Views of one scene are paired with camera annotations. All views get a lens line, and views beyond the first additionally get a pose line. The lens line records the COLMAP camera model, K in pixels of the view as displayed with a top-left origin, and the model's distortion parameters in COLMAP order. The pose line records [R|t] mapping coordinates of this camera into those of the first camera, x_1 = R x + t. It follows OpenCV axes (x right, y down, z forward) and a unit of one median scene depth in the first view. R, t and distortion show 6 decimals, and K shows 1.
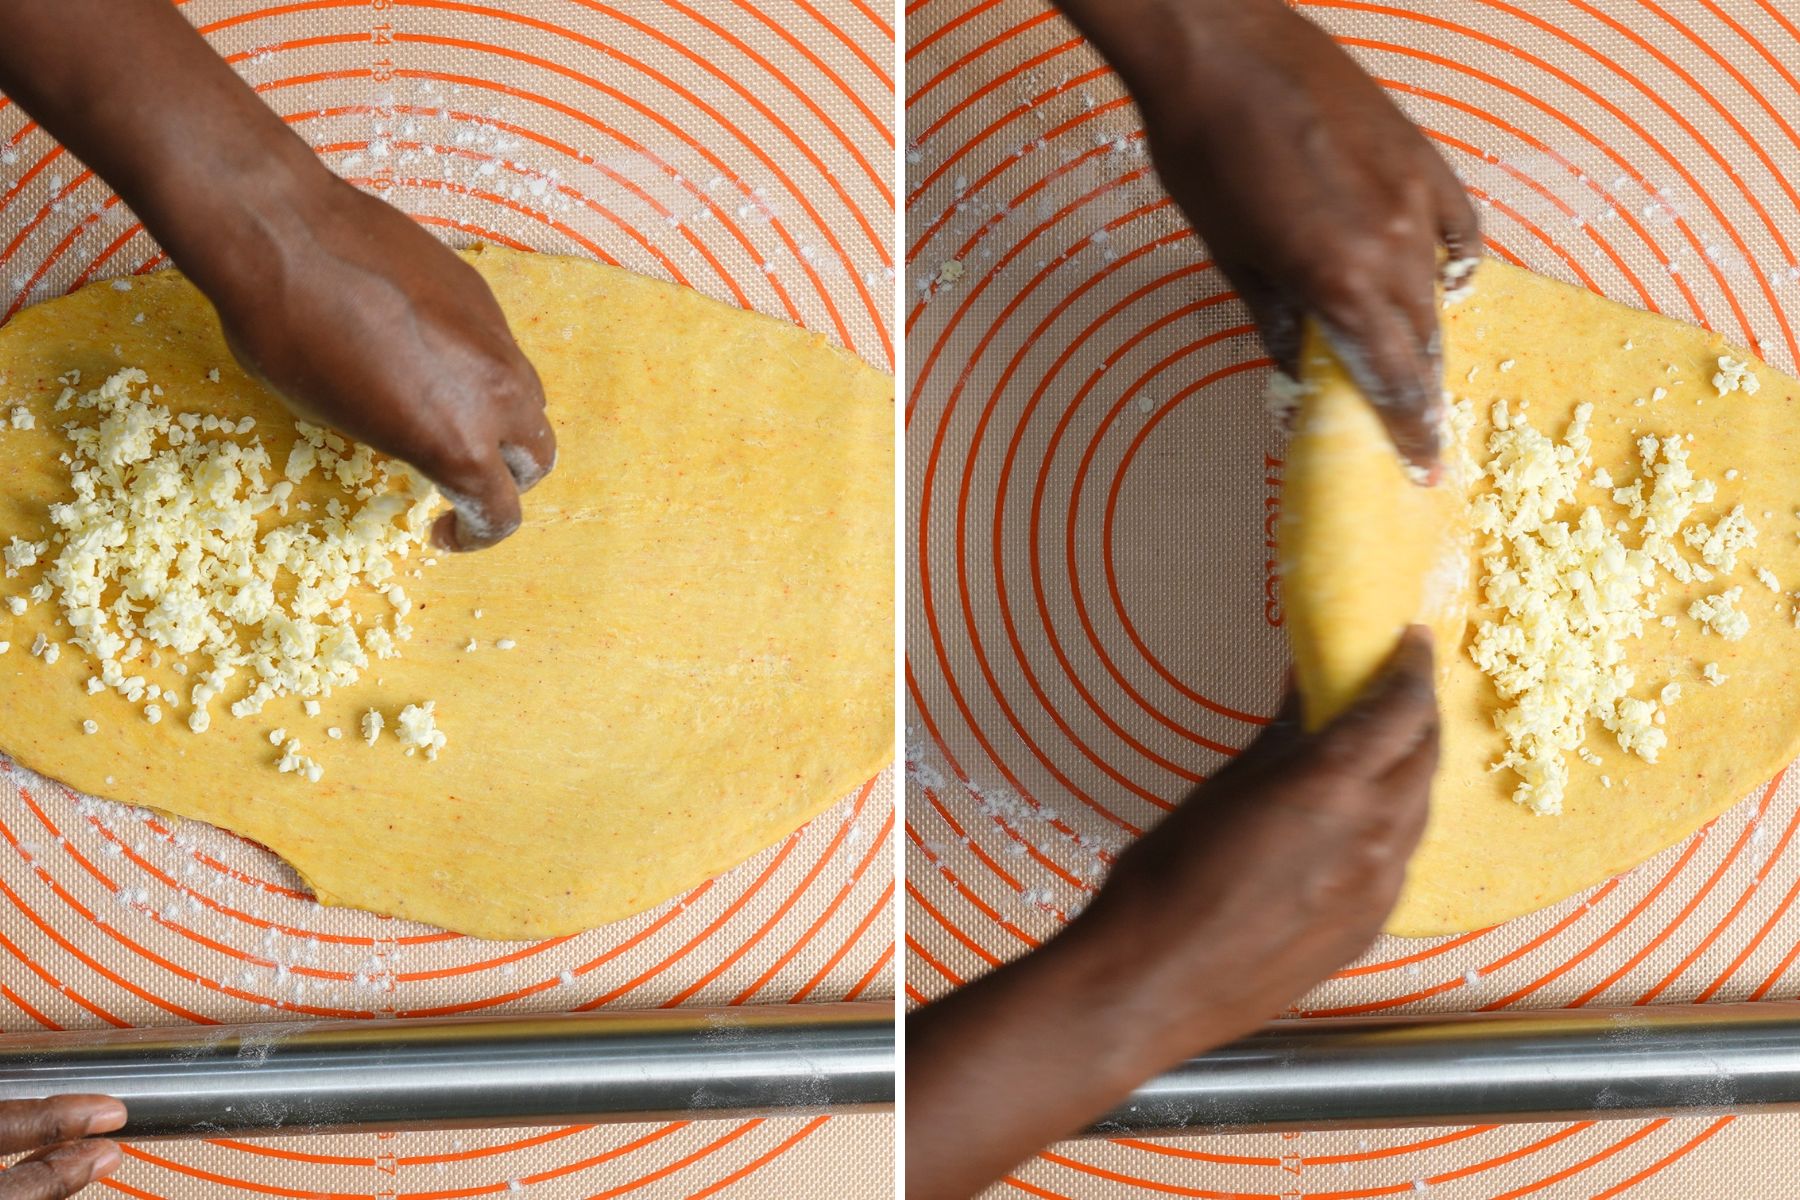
lens RADIAL K [[828.8, 0, 900.0], [0, 828.8, 600.0], [0, 0, 1]] dist [0.000607, 0.001624]
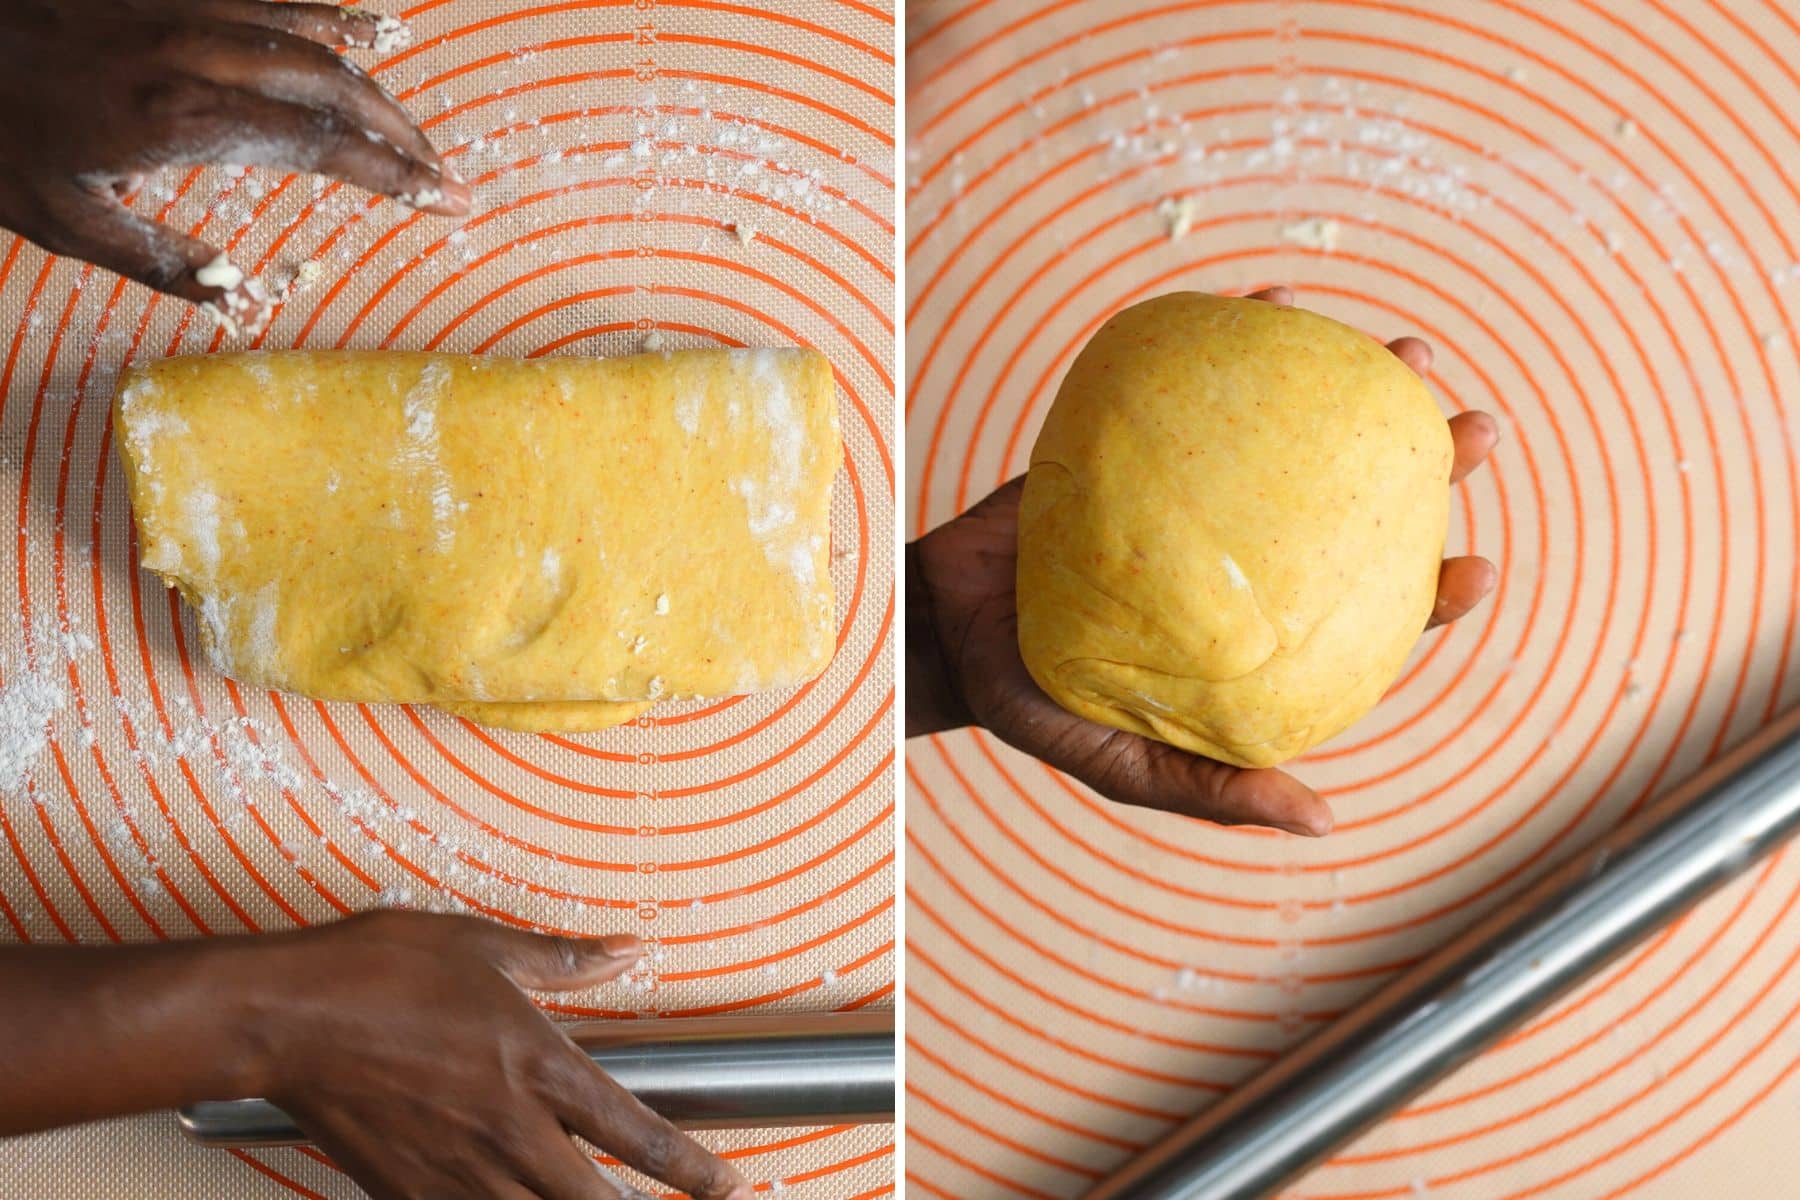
lens RADIAL K [[842.0, 0, 900.0], [0, 842.0, 600.0], [0, 0, 1]] dist [-0.001324, 0.000926]
pose [[0.999999, -0.000884, -0.000567, 0.774548], [0.000882, 0.999994, -0.003272, 0.004418], [0.000570, 0.003271, 0.999994, -0.013783]]
